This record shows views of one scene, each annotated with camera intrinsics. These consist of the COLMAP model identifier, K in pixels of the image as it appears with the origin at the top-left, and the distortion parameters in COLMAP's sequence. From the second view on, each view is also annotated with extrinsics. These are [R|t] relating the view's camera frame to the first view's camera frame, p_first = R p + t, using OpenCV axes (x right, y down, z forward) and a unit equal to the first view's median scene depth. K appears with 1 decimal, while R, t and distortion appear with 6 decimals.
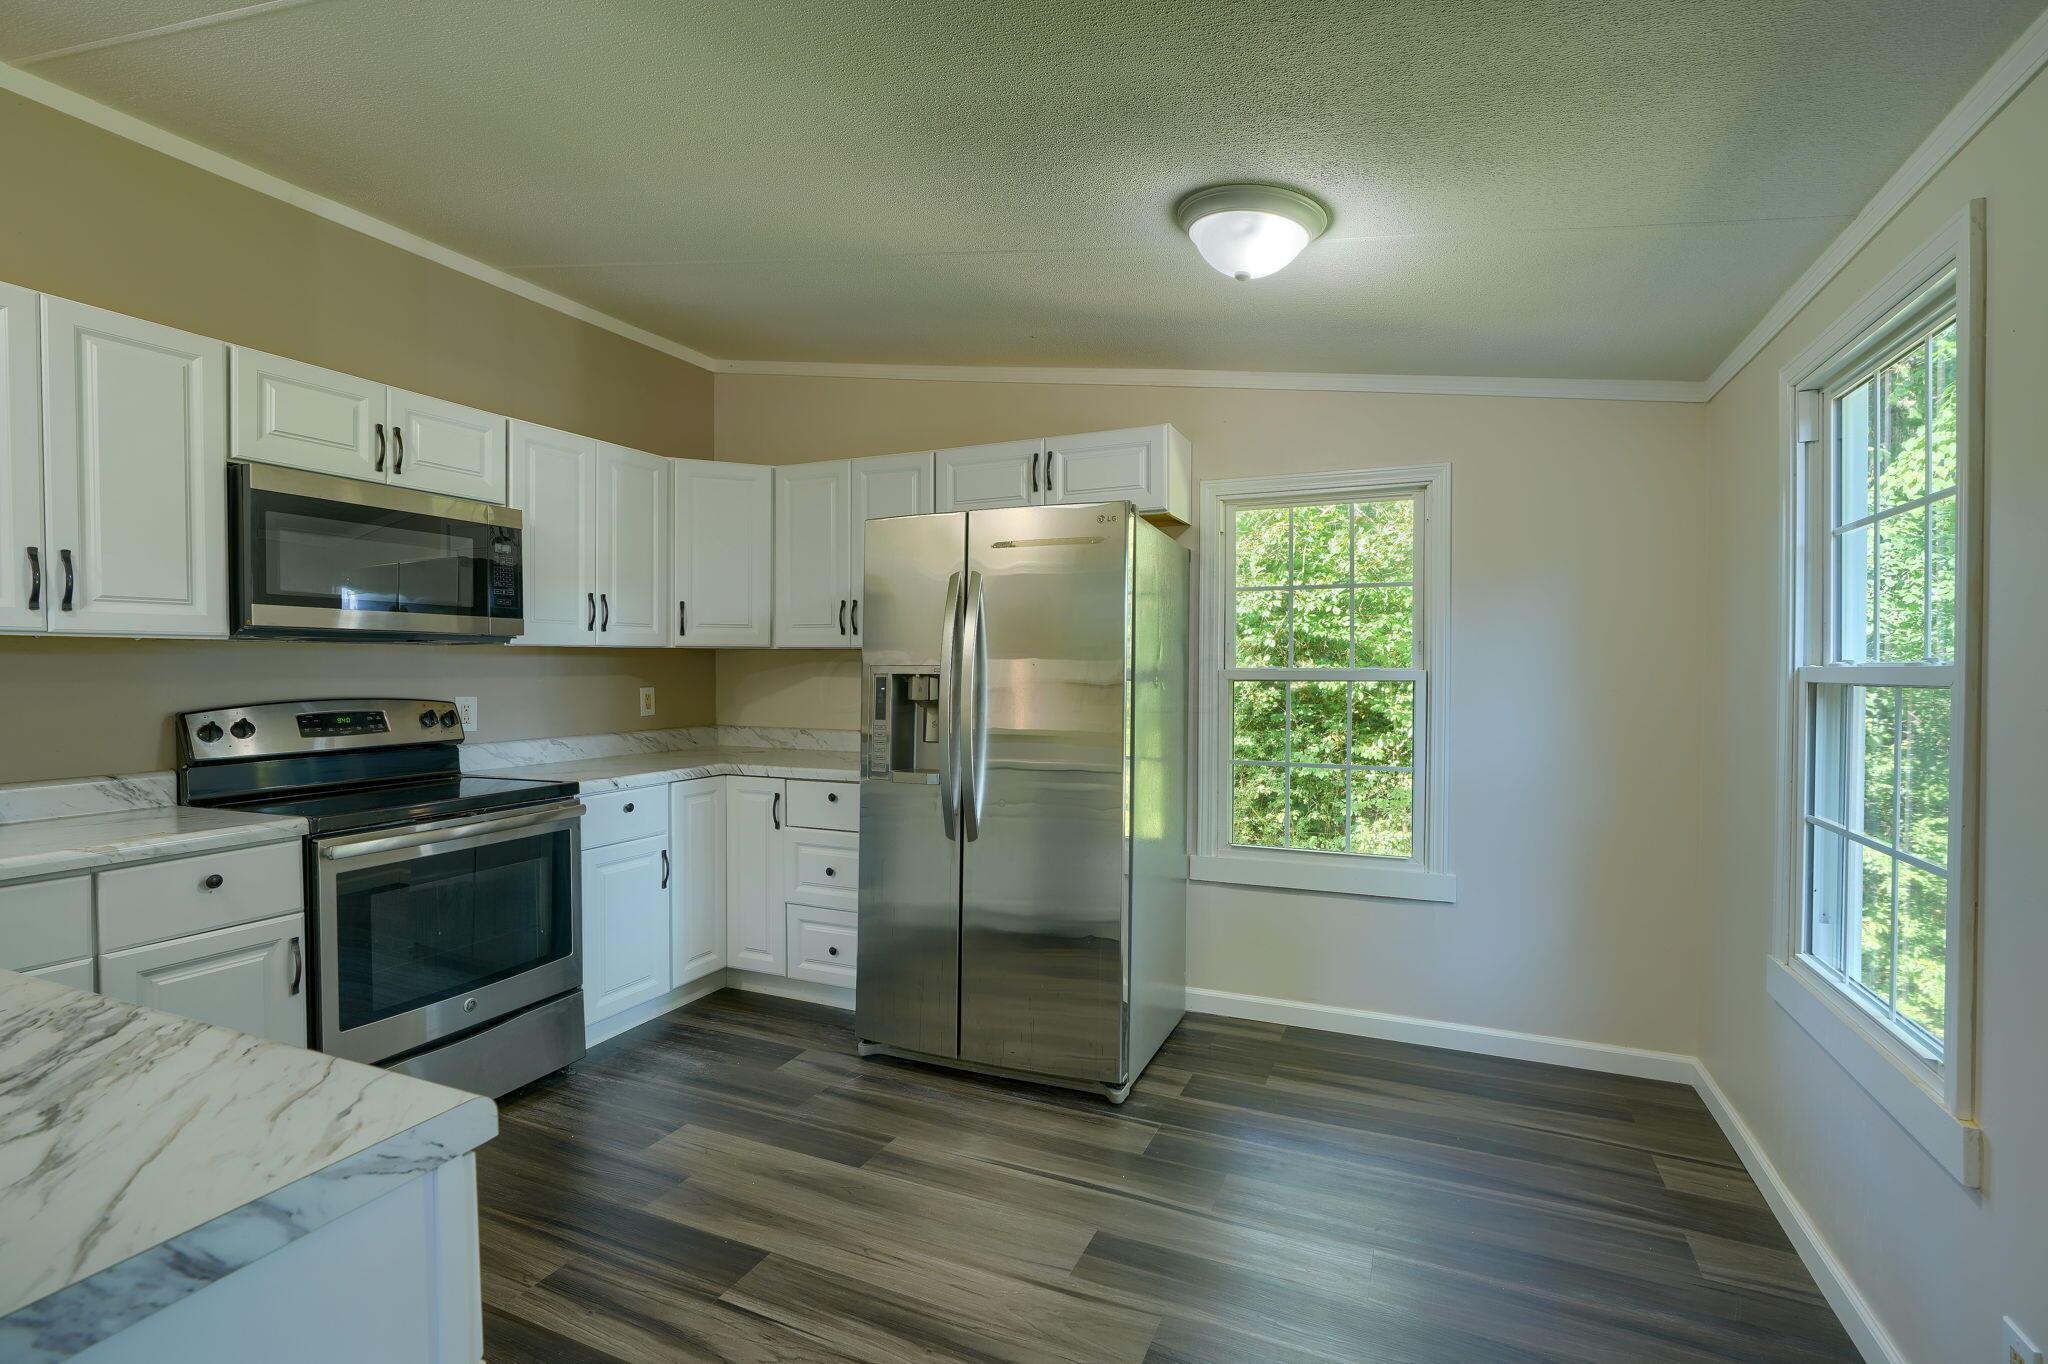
lens RADIAL K [[936.1, 0, 1027.3], [0, 936.1, 676.1], [0, 0, 1]] dist [-0.001017, 0.002159]
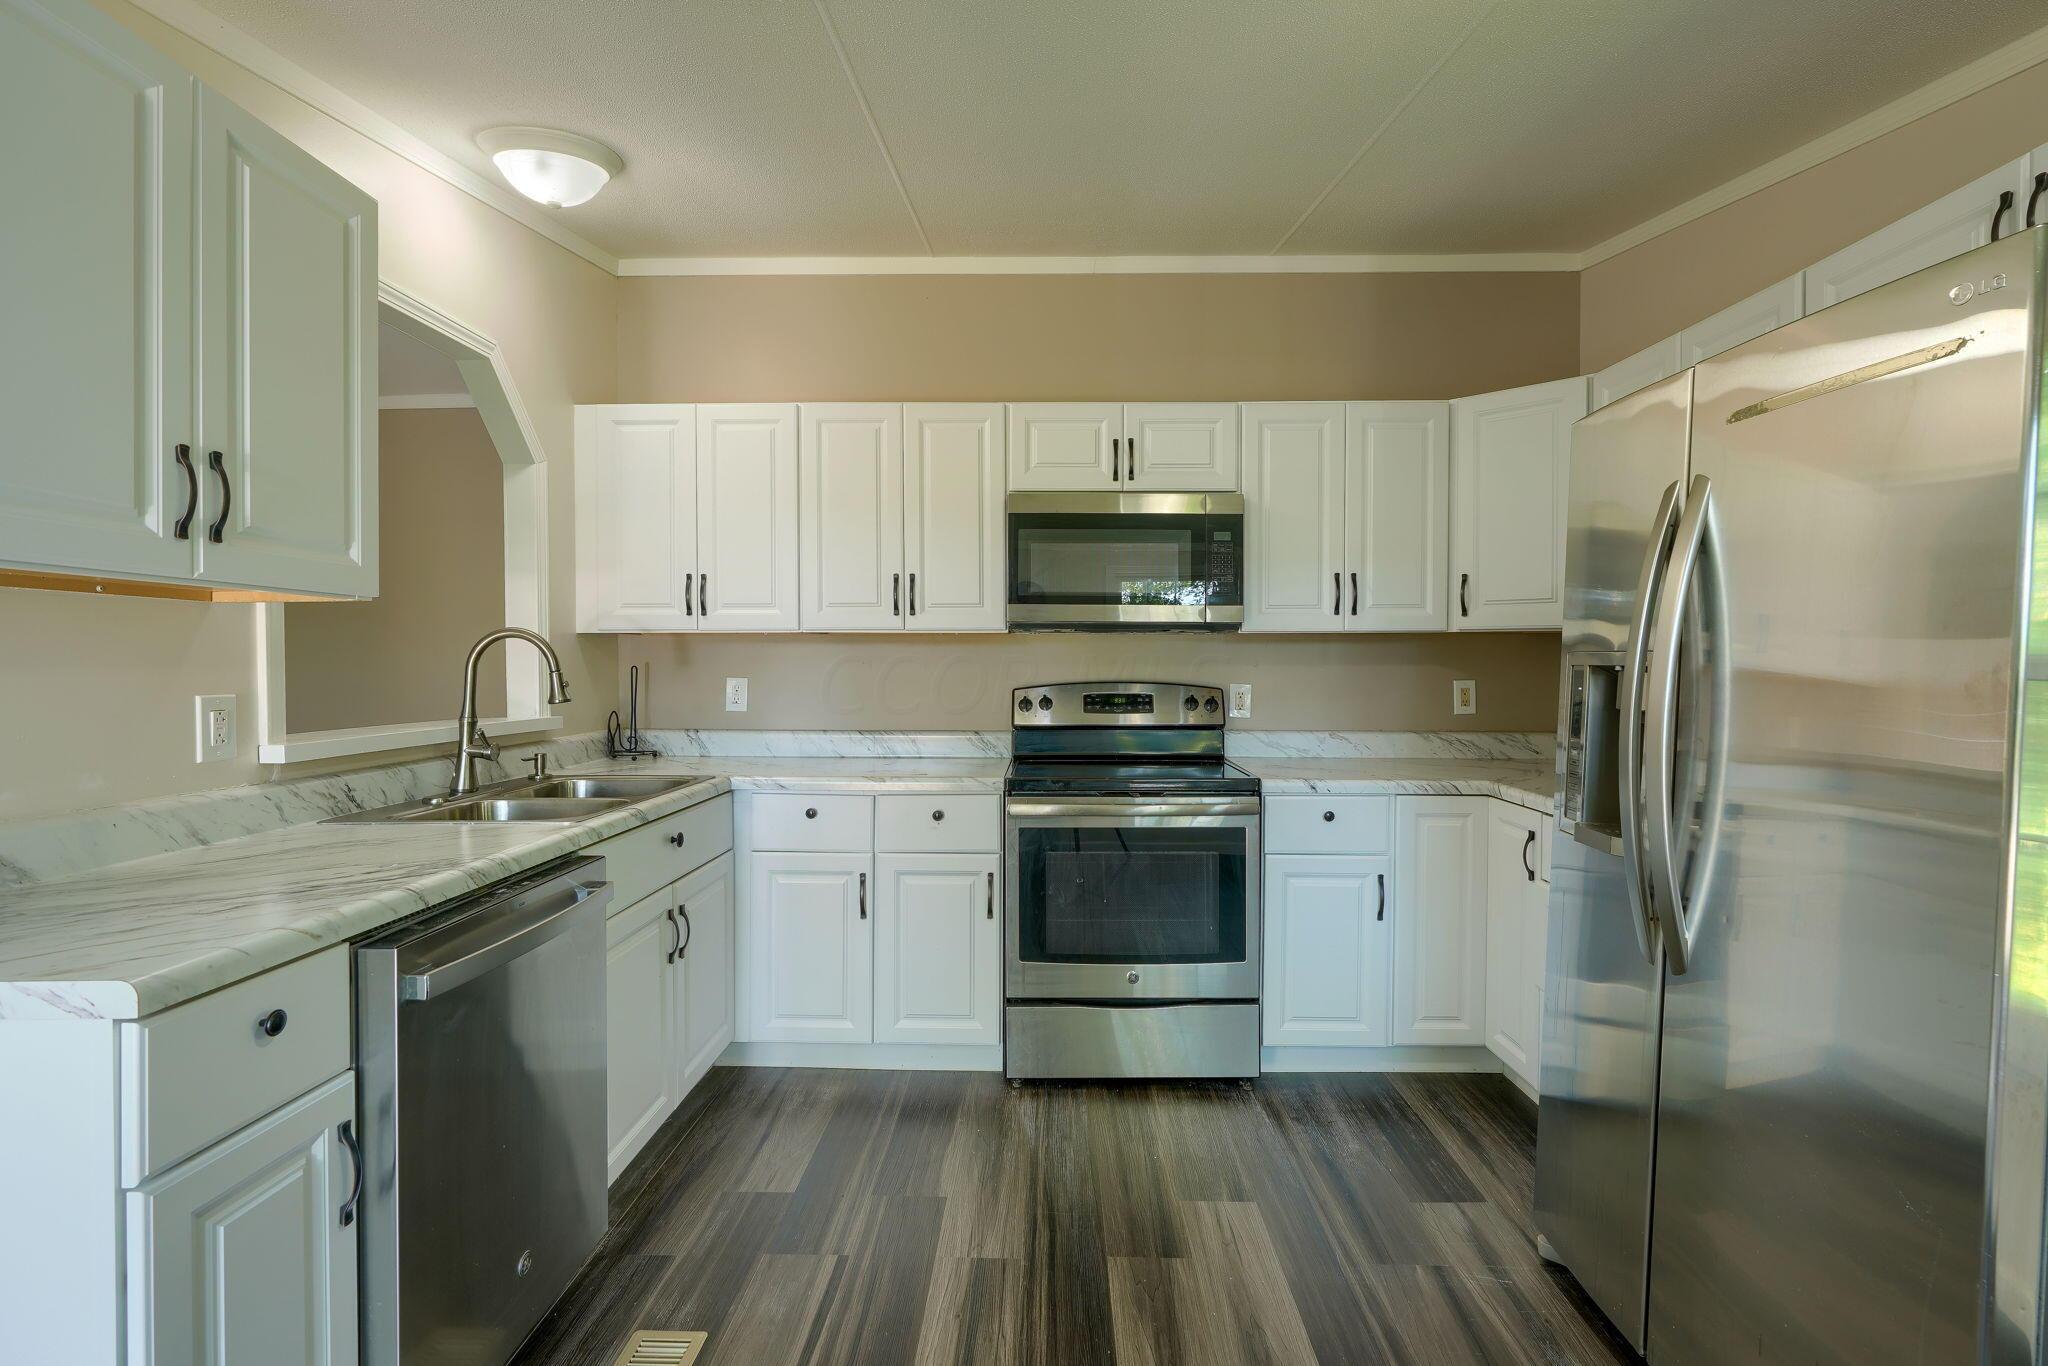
lens RADIAL K [[936.1, 0, 1025.0], [0, 936.1, 665.1], [0, 0, 1]] dist [-0.001017, 0.002159]
pose [[0.398239, 0.013497, -0.917182, 0.262475], [-0.011383, 0.999887, 0.009772, -0.006099], [0.917211, 0.006549, 0.398348, 0.396000]]
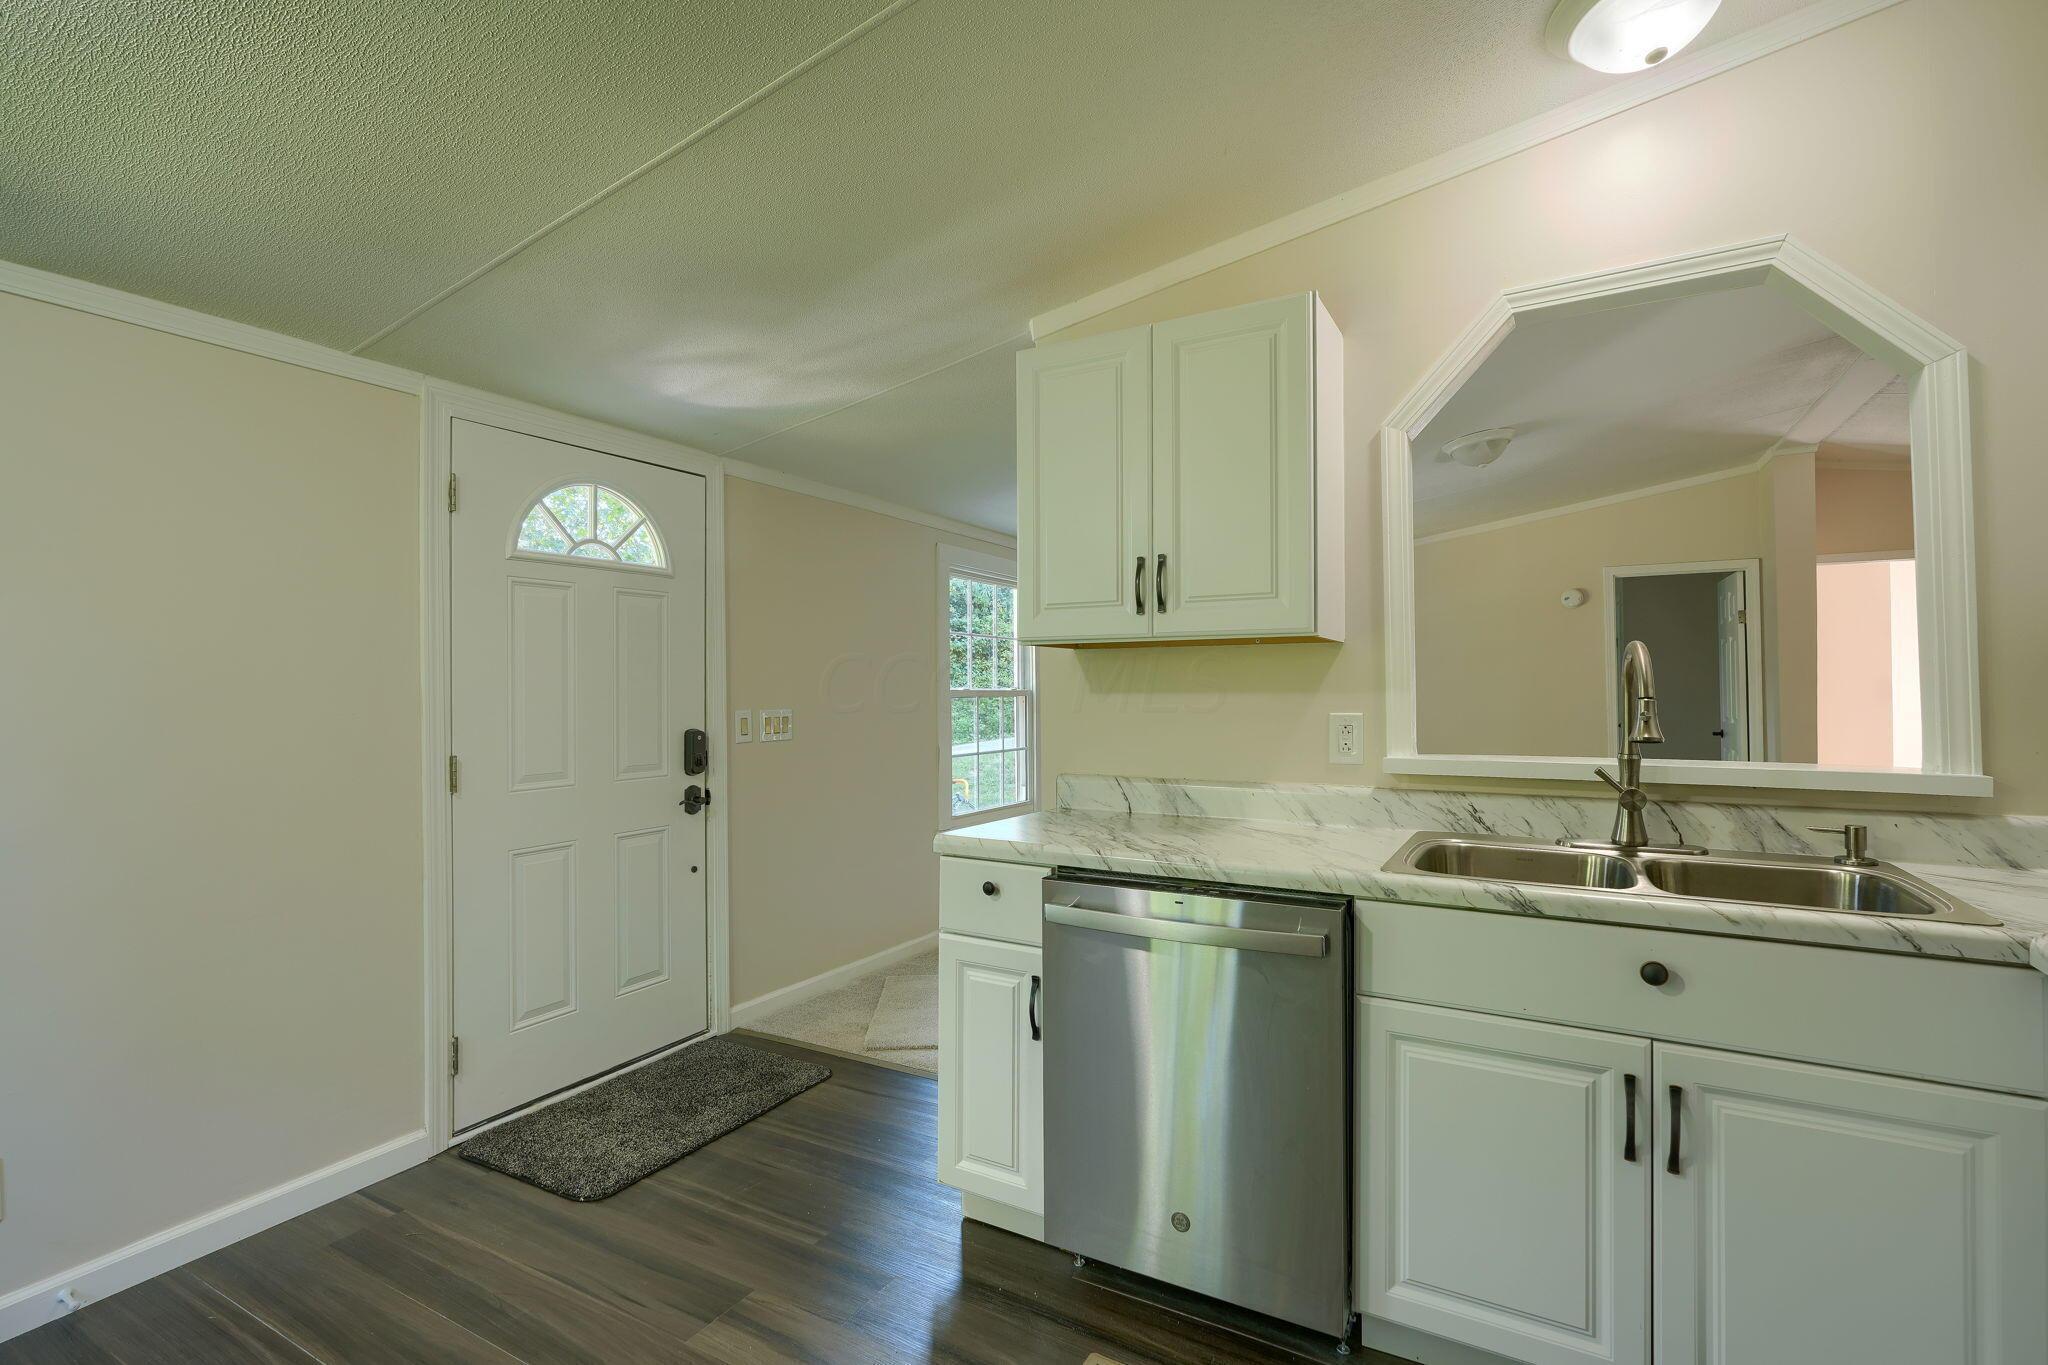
lens RADIAL K [[936.1, 0, 1045.3], [0, 936.1, 686.1], [0, 0, 1]] dist [-0.001017, 0.002159]
pose [[-0.997212, 0.017587, 0.072515, -0.275140], [0.017624, 0.999845, -0.000133, -0.002888], [-0.072506, 0.001146, -0.997367, 0.932446]]
